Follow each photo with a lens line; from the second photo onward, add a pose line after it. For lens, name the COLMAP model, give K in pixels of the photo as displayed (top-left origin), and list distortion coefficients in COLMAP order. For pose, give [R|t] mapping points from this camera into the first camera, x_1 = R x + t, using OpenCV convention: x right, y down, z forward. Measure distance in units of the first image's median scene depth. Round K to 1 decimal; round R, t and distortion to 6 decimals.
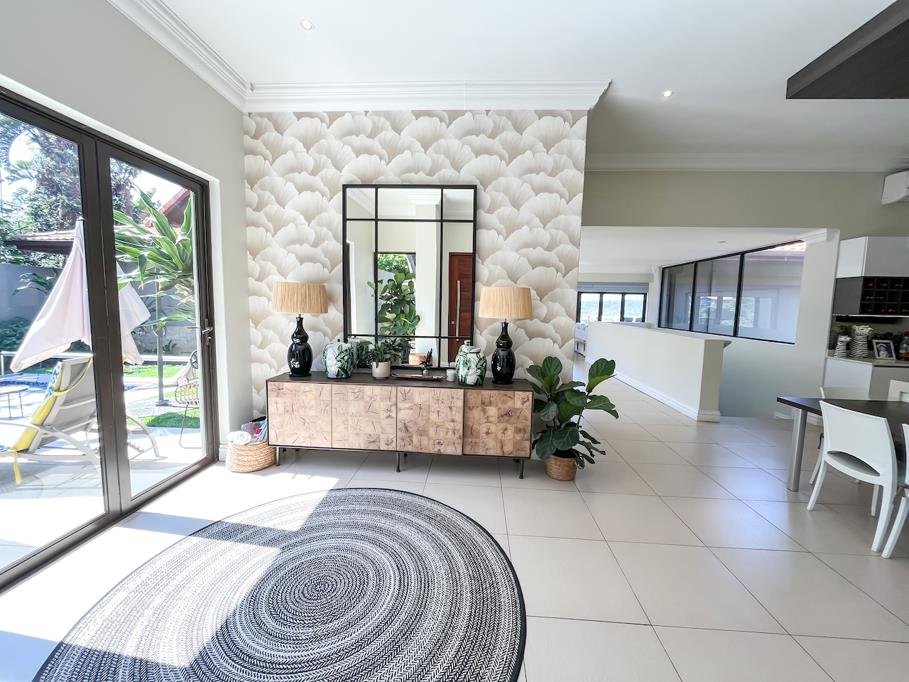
lens RADIAL K [[365.2, 0, 457.4], [0, 365.2, 339.2], [0, 0, 1]] dist [-0.001459, -0.000411]
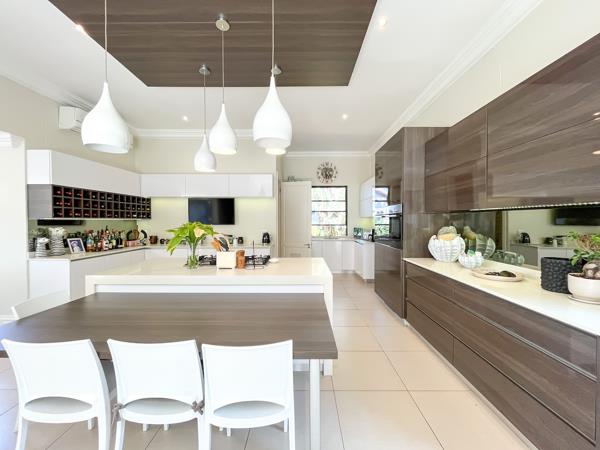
lens RADIAL K [[241.0, 0, 301.9], [0, 241.0, 223.8], [0, 0, 1]] dist [-0.001459, -0.000411]
pose [[-0.050867, -0.036847, 0.998026, 0.315908], [0.093999, 0.994706, 0.041515, -0.008034], [-0.994272, 0.095925, -0.047134, 0.266476]]
